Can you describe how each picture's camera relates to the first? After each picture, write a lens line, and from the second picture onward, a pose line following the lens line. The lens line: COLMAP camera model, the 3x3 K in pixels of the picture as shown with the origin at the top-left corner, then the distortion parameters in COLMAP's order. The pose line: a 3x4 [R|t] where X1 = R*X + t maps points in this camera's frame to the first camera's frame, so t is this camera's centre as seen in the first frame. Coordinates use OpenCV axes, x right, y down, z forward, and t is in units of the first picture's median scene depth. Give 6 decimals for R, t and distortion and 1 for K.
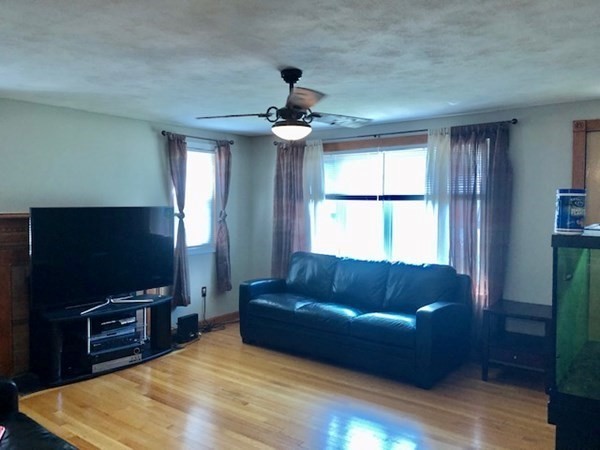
lens RADIAL K [[490.8, 0, 296.2], [0, 490.8, 217.1], [0, 0, 1]] dist [0.059050, -0.096265]
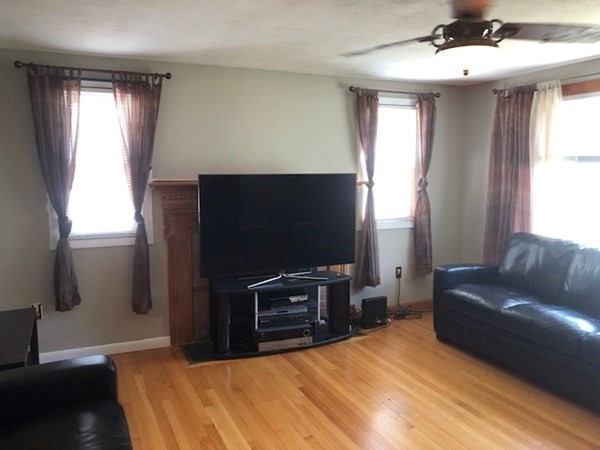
lens RADIAL K [[490.8, 0, 296.2], [0, 490.8, 217.1], [0, 0, 1]] dist [0.059050, -0.096265]
pose [[0.879711, 0.037119, -0.474057, 0.066825], [-0.006677, 0.997815, 0.065739, -0.000944], [0.475462, -0.054666, 0.878036, 0.172968]]
